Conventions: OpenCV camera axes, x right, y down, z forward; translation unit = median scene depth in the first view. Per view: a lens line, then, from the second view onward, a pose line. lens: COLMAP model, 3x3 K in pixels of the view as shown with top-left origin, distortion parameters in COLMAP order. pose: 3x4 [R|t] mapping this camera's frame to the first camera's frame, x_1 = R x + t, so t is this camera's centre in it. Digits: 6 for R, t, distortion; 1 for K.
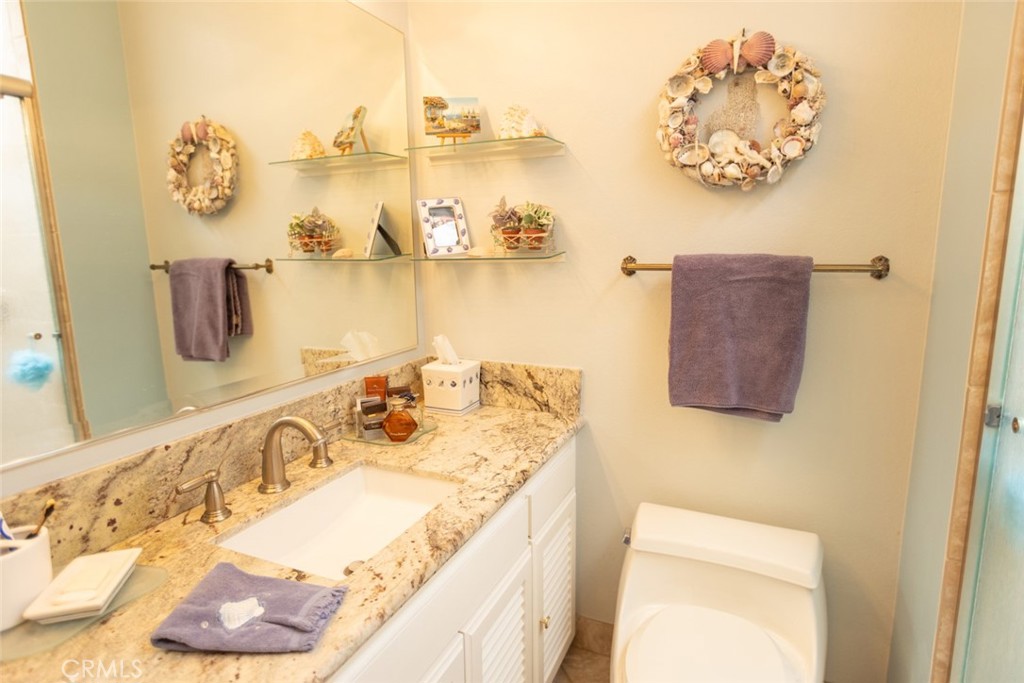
lens RADIAL K [[567.0, 0, 509.8], [0, 567.0, 341.1], [0, 0, 1]] dist [0.006654, 0.000022]
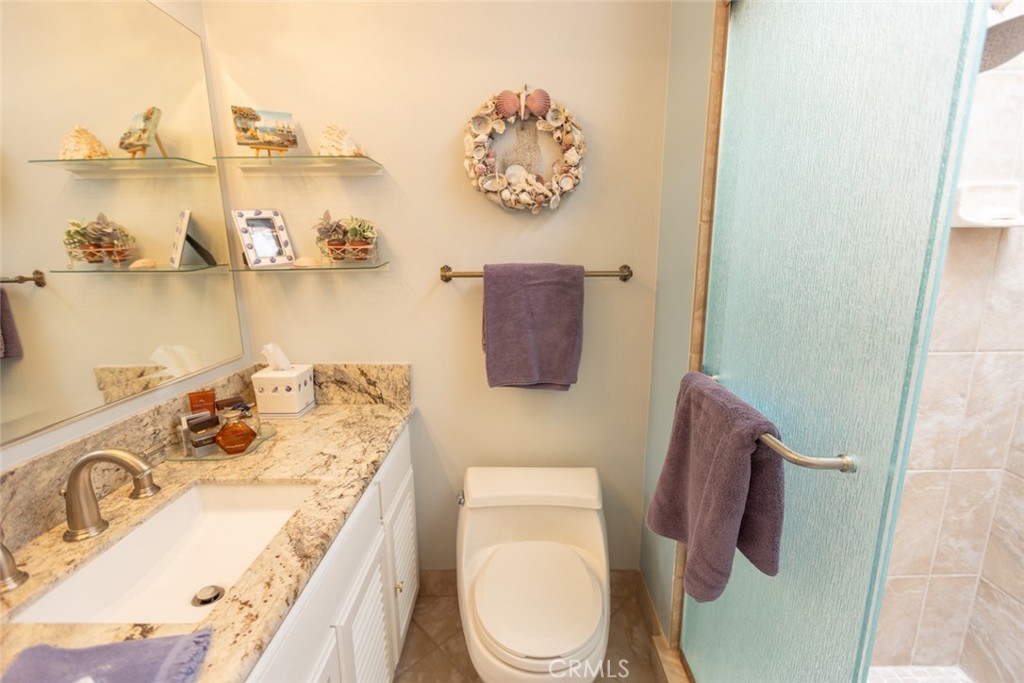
lens RADIAL K [[450.0, 0, 507.7], [0, 450.0, 344.6], [0, 0, 1]] dist [0.002808, -0.003444]
pose [[0.912410, -0.076318, 0.402098, -0.067756], [0.064556, 0.996998, 0.042746, -0.018158], [-0.404153, -0.013044, 0.914598, 0.089127]]
